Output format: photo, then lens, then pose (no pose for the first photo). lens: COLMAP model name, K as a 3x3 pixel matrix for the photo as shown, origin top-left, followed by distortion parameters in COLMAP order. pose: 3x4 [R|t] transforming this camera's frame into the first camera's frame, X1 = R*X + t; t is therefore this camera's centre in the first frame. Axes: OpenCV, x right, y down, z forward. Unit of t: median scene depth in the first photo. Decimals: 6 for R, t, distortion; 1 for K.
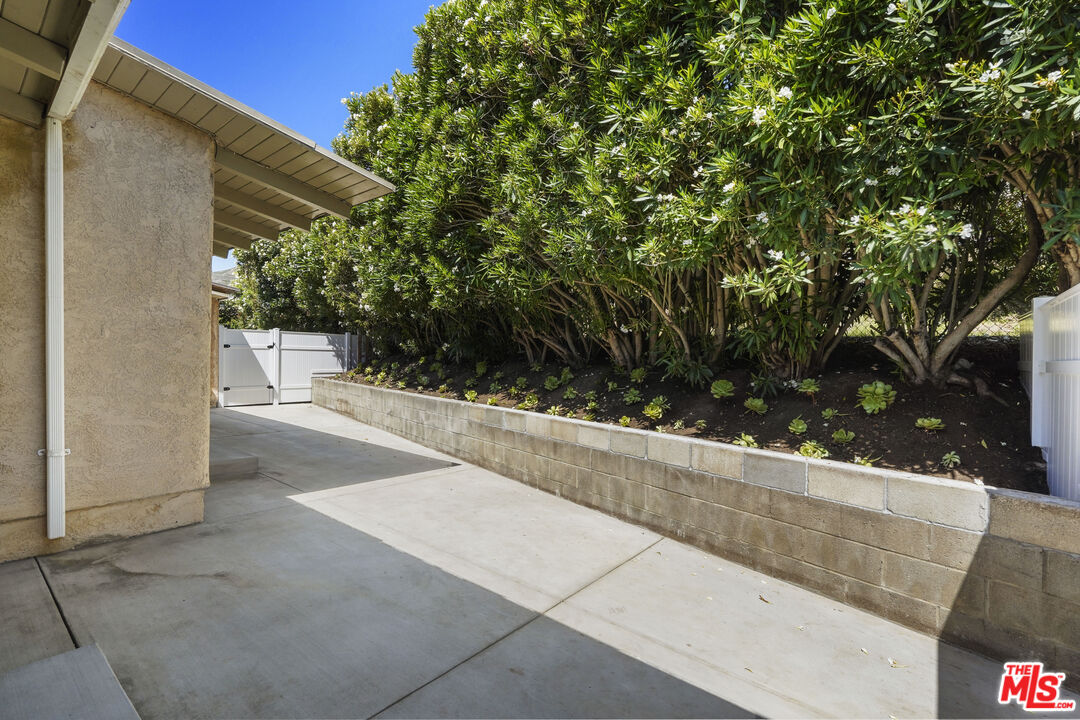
lens RADIAL K [[493.1, 0, 533.0], [0, 493.1, 358.4], [0, 0, 1]] dist [-0.002677, 0.000133]
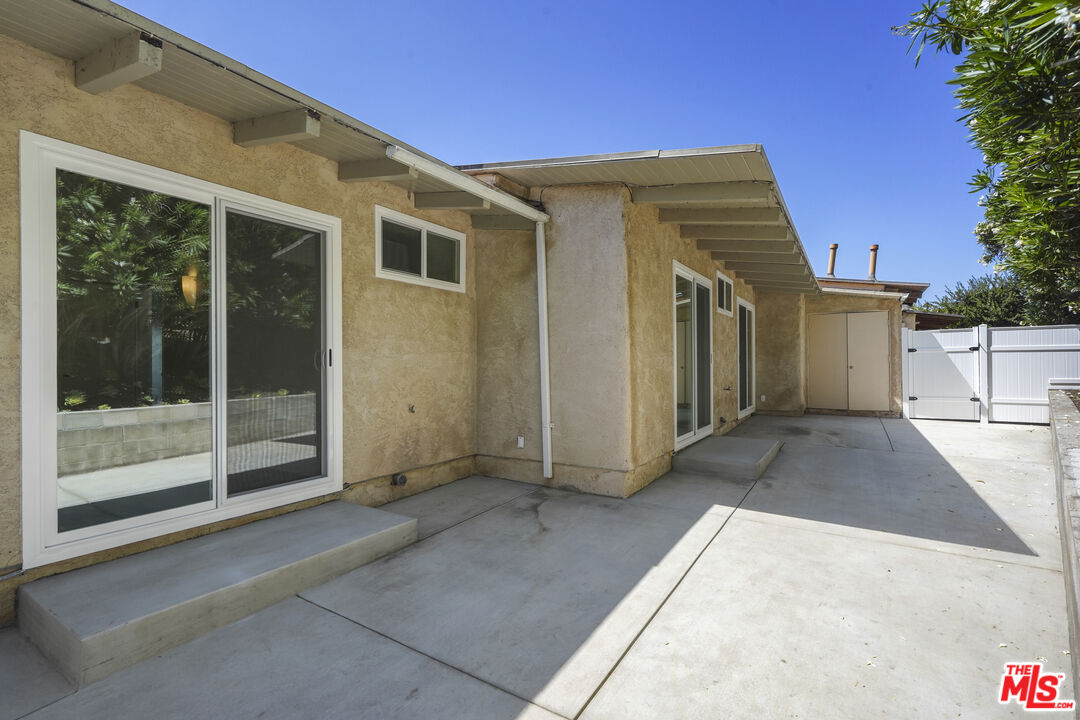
lens RADIAL K [[493.1, 0, 533.0], [0, 493.1, 358.4], [0, 0, 1]] dist [-0.002677, 0.000133]
pose [[0.119185, -0.025534, -0.992544, 0.564360], [0.011150, 0.999641, -0.024377, 0.011233], [0.992809, -0.008161, 0.119427, 0.669267]]
